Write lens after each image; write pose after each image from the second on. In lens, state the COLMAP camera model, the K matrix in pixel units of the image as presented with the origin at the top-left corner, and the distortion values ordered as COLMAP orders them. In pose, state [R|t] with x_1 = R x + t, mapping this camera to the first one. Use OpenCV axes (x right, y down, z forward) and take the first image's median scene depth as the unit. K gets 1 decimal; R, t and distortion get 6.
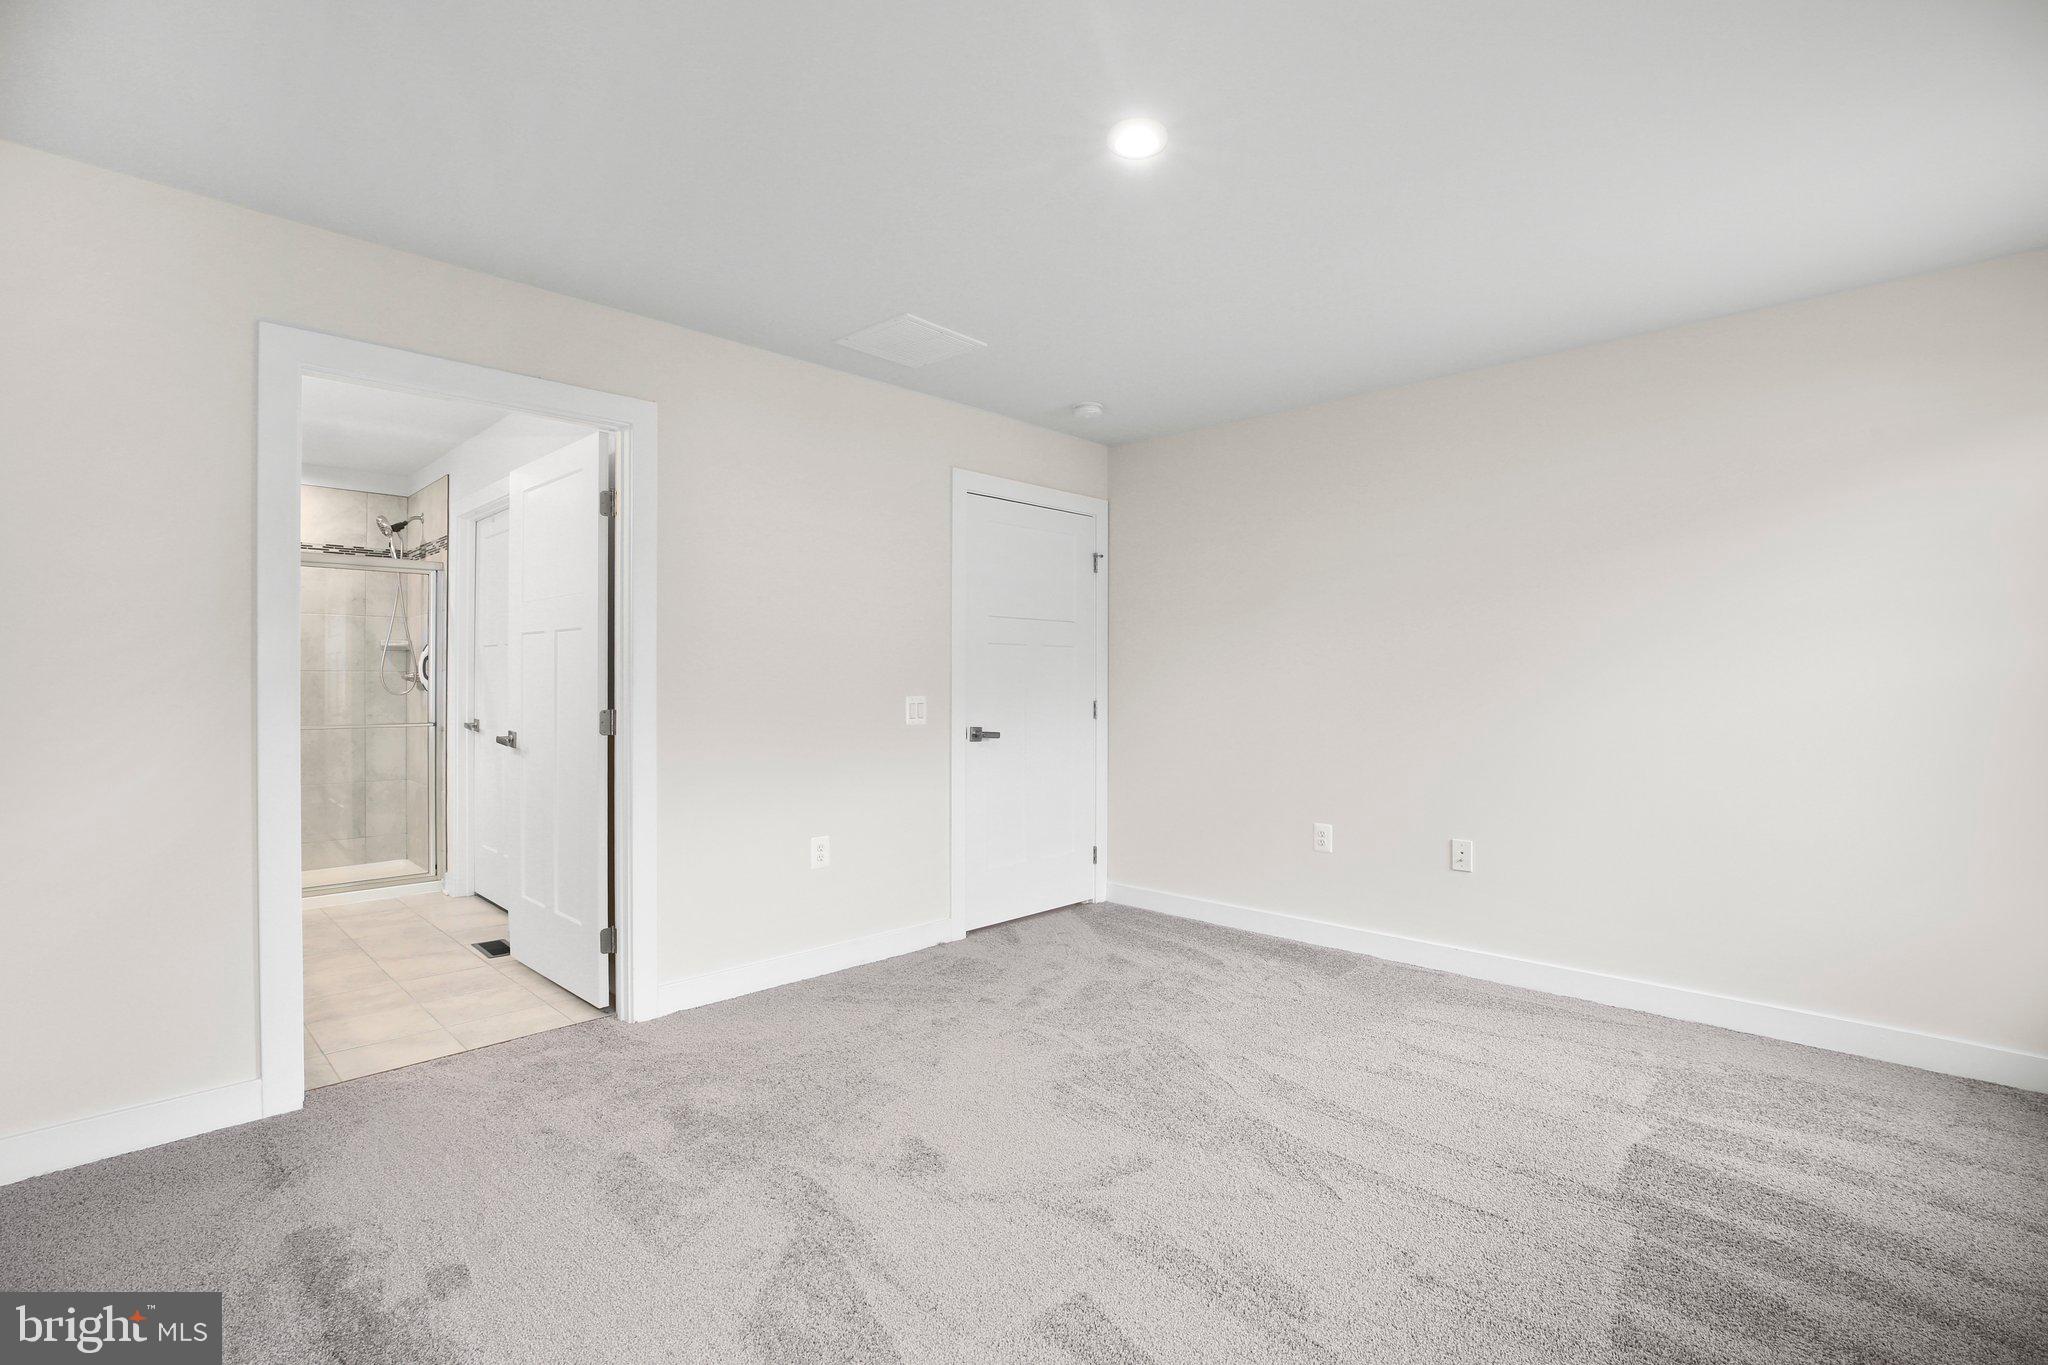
lens RADIAL K [[943.5, 0, 1028.7], [0, 943.5, 677.9], [0, 0, 1]] dist [-0.030632, 0.002641]
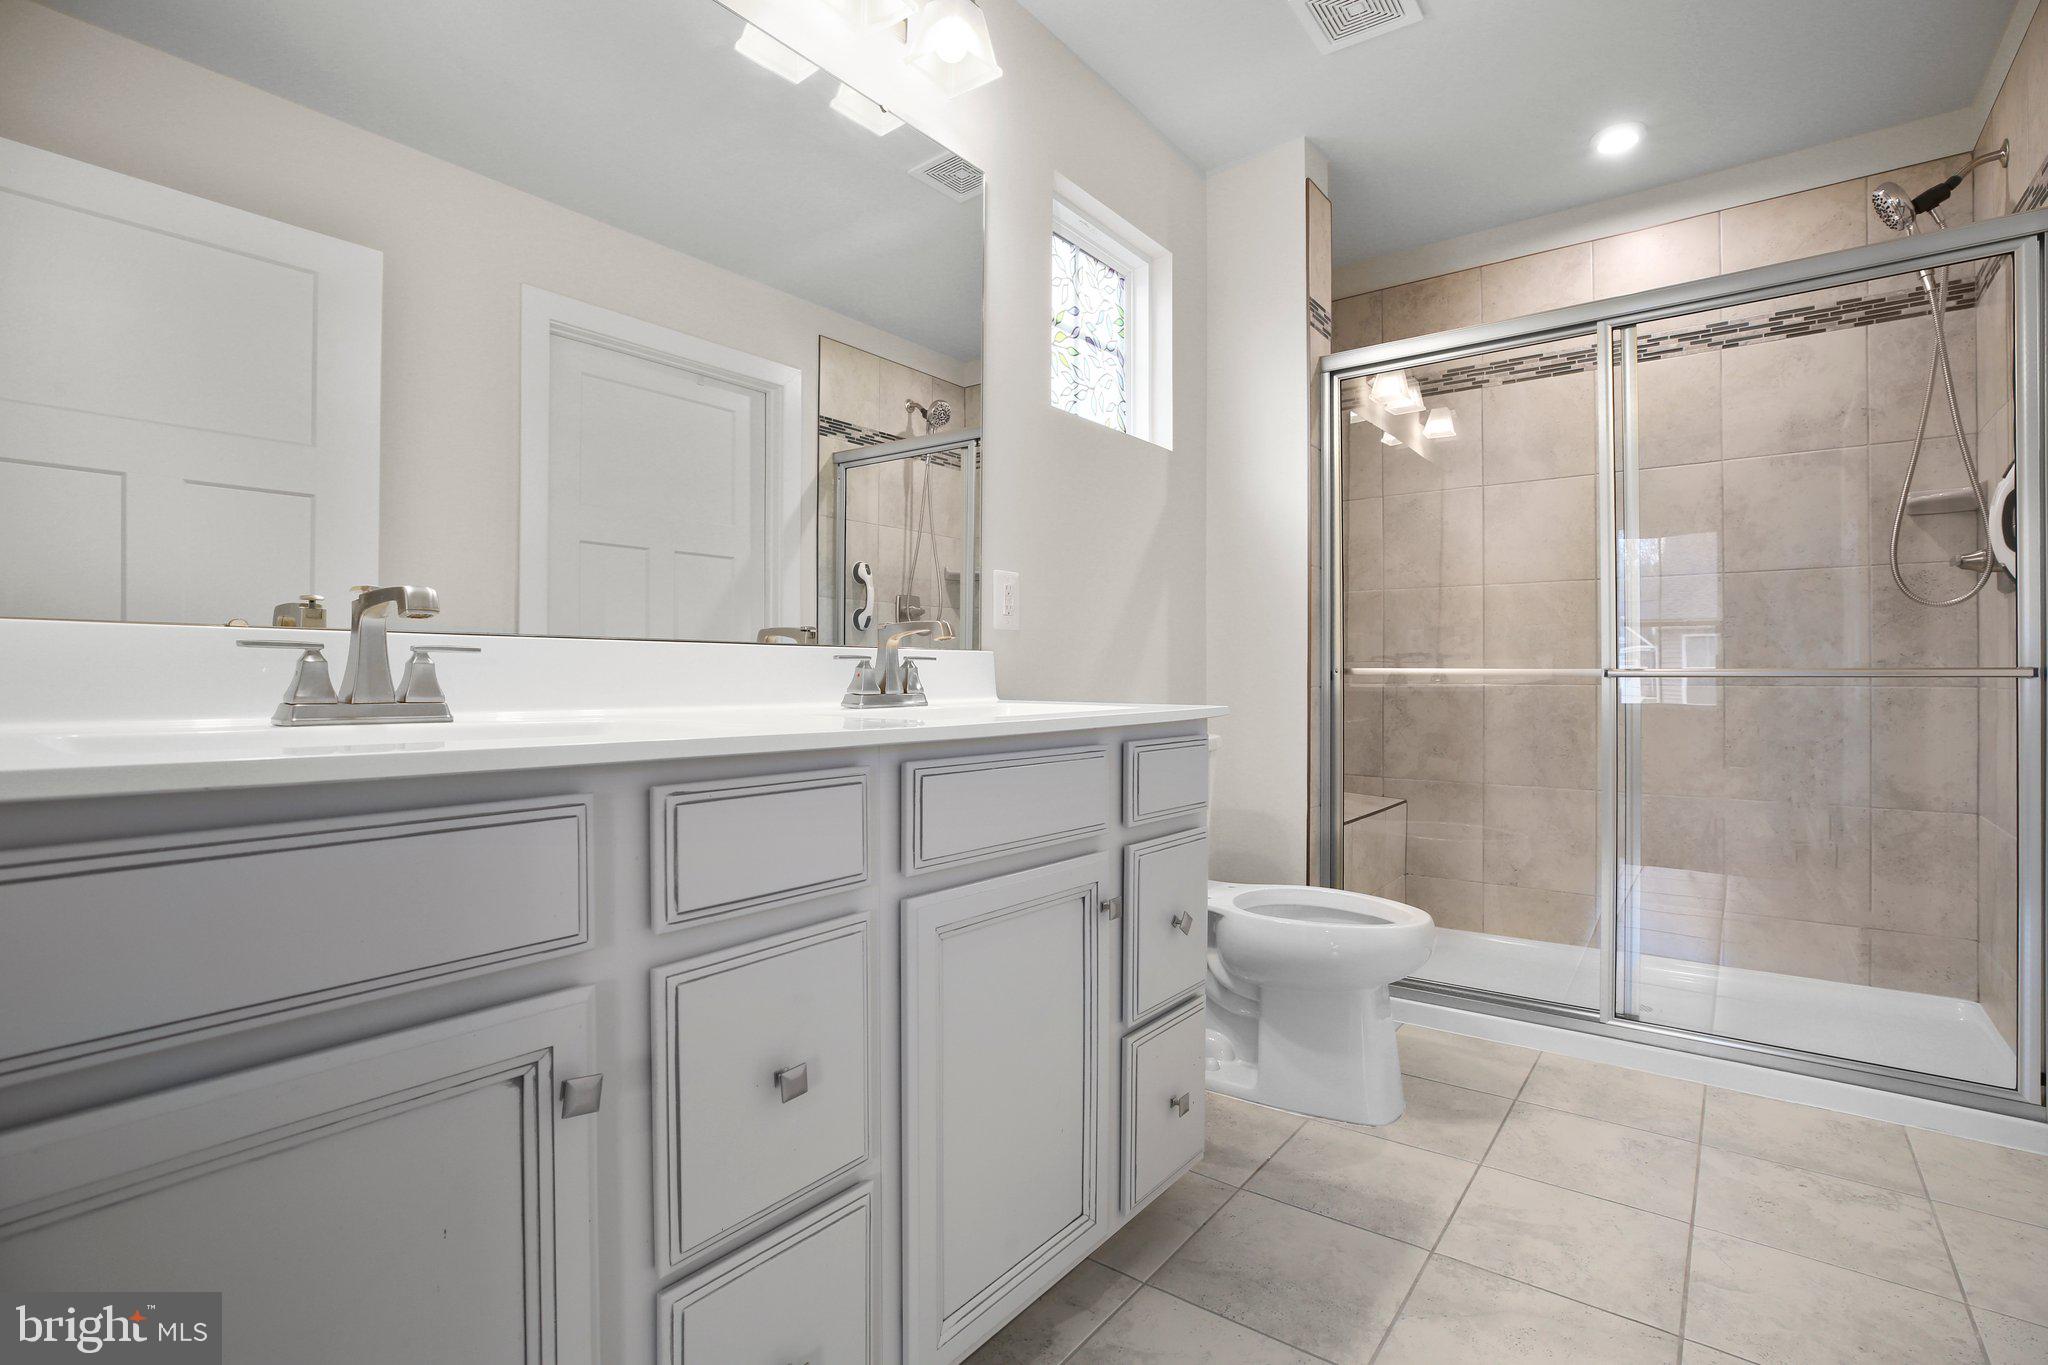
lens RADIAL K [[943.5, 0, 1012.0], [0, 943.5, 672.2], [0, 0, 1]] dist [-0.030632, 0.002641]
pose [[0.125970, -0.002145, -0.992032, -0.450346], [-0.002649, 0.999993, -0.002499, 0.069457], [0.992031, 0.002943, 0.125964, 0.747930]]
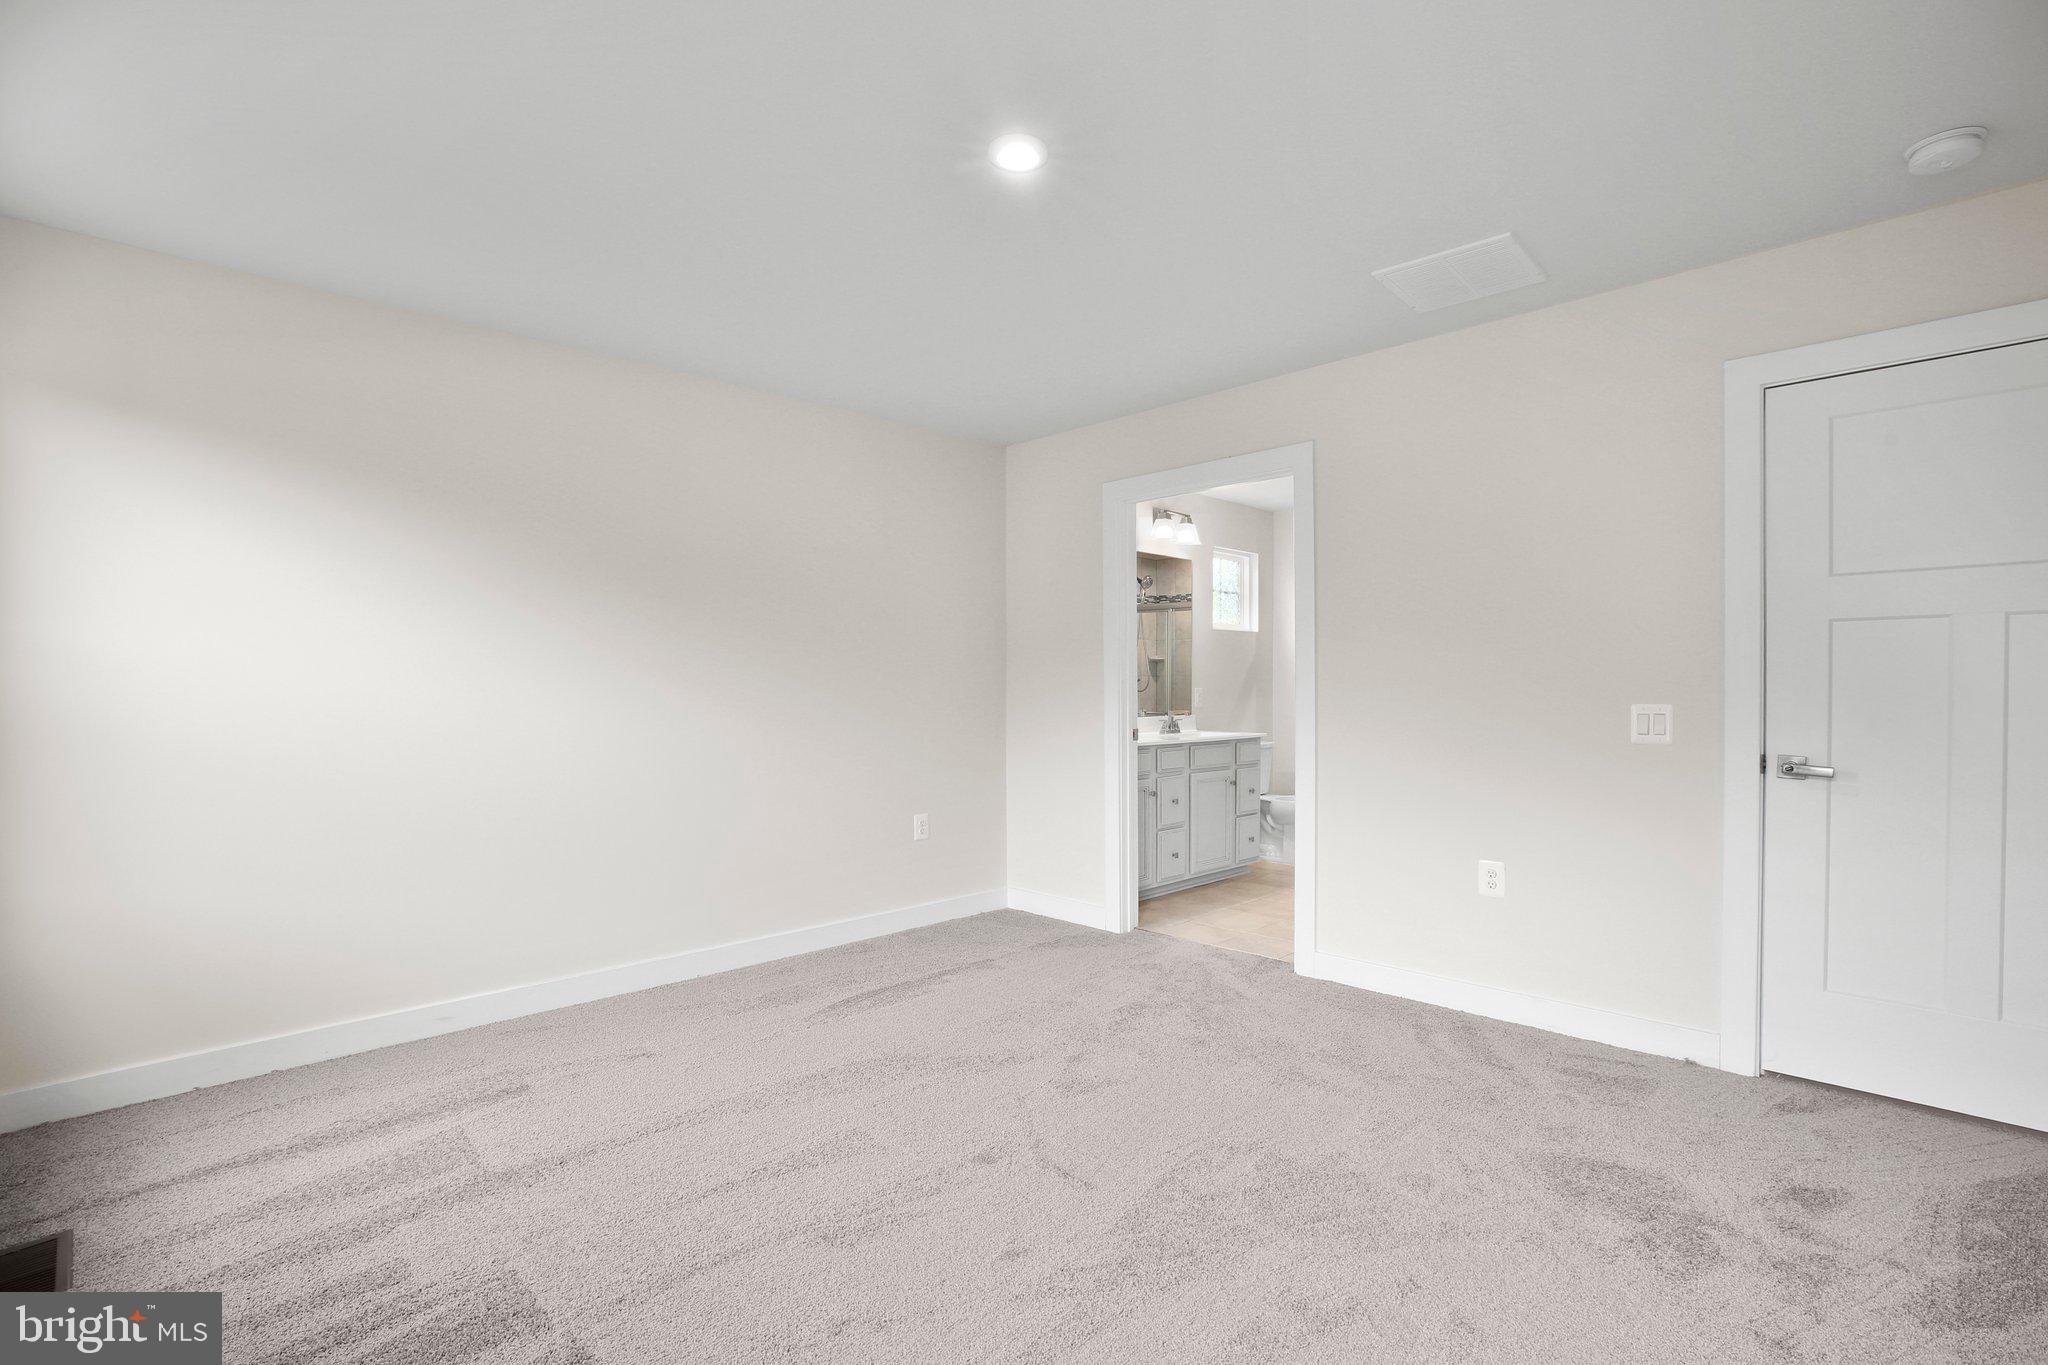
lens RADIAL K [[943.5, 0, 1027.8], [0, 943.5, 694.9], [0, 0, 1]] dist [-0.030632, 0.002641]
pose [[0.007513, 0.016779, -0.999831, 0.589149], [0.000229, 0.999859, 0.016781, 0.000186], [0.999972, -0.000355, 0.007508, 0.516738]]
